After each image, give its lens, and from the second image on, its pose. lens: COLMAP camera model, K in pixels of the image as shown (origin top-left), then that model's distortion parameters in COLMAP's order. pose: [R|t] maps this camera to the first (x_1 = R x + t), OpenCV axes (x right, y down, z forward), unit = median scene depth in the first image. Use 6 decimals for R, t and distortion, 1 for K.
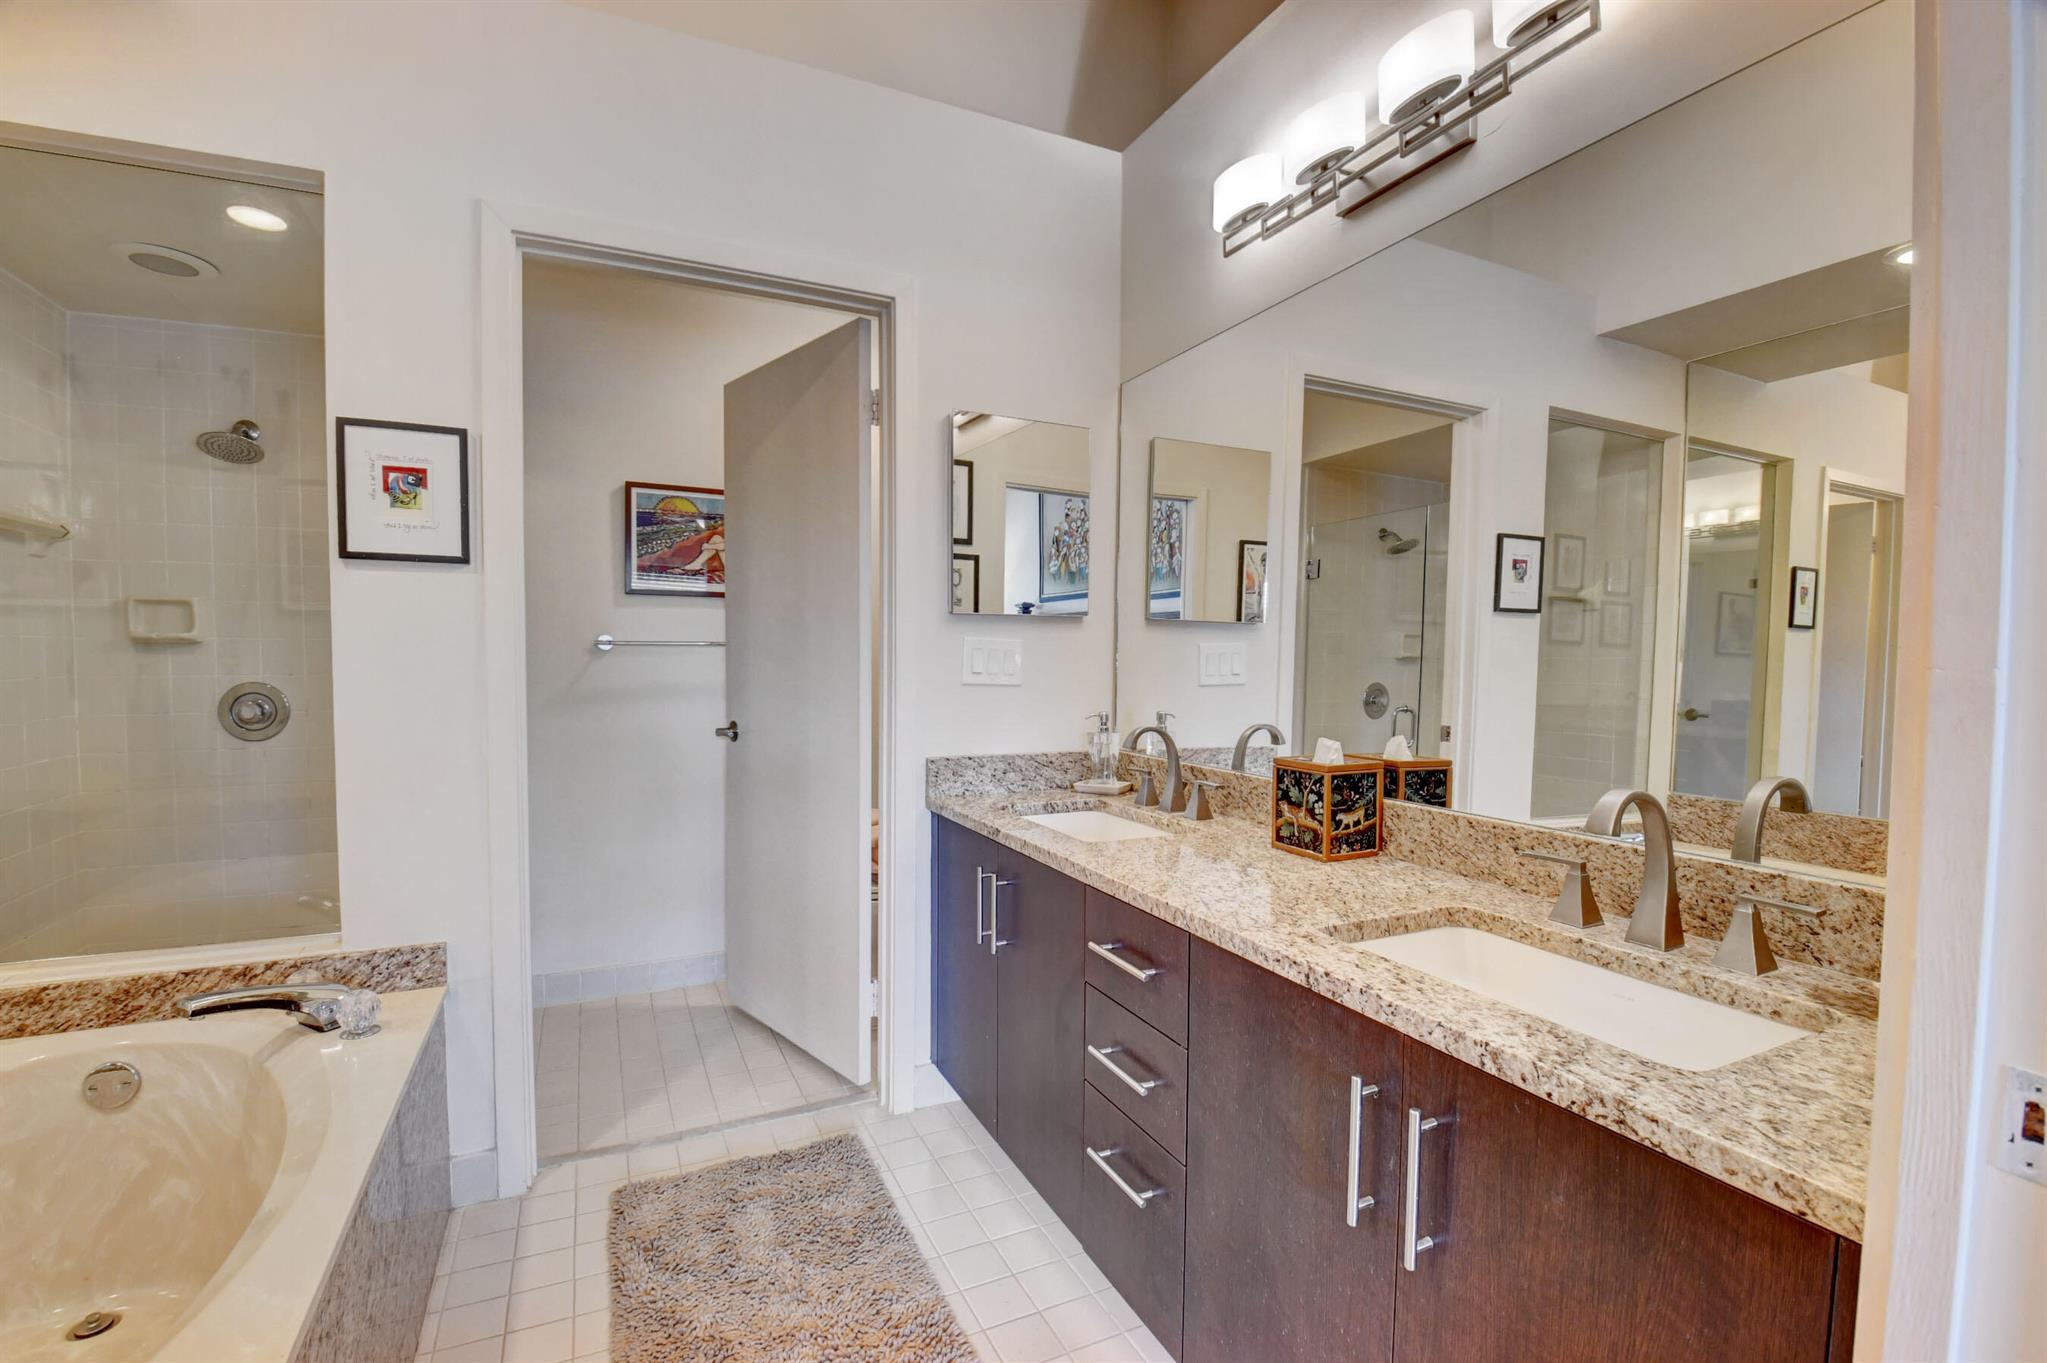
lens RADIAL K [[898.9, 0, 1026.3], [0, 898.9, 695.8], [0, 0, 1]] dist [-0.019564, -0.010278]
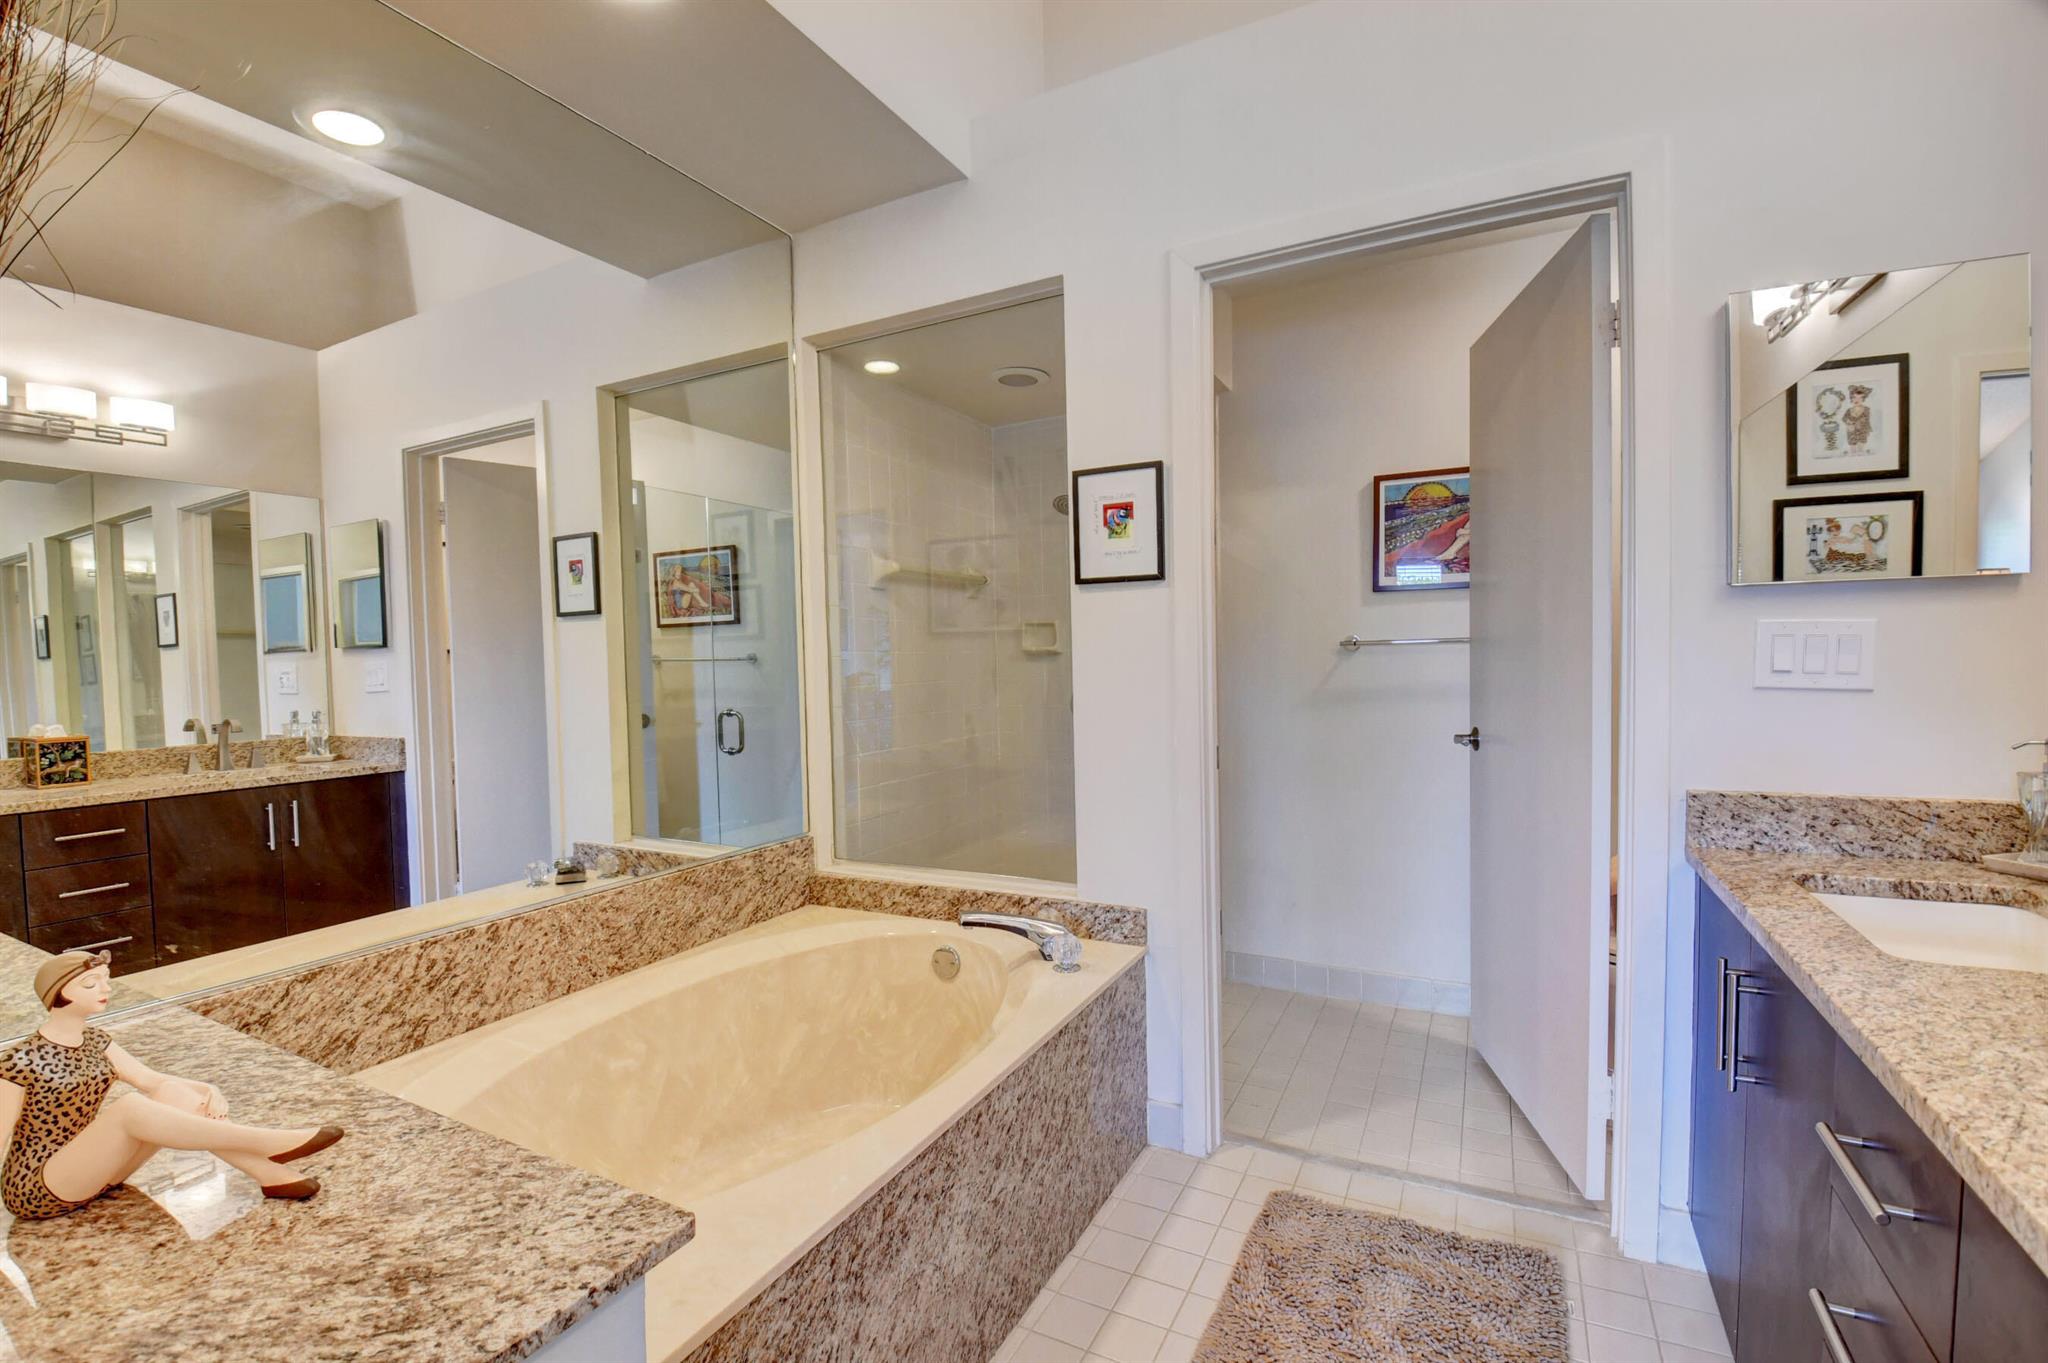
lens RADIAL K [[896.1, 0, 1015.8], [0, 896.1, 694.0], [0, 0, 1]] dist [0.010228, -0.024642]
pose [[0.587574, 0.013126, -0.809064, 0.174555], [-0.011214, 0.999904, 0.008079, -0.009217], [0.809093, 0.004326, 0.587665, 0.164035]]
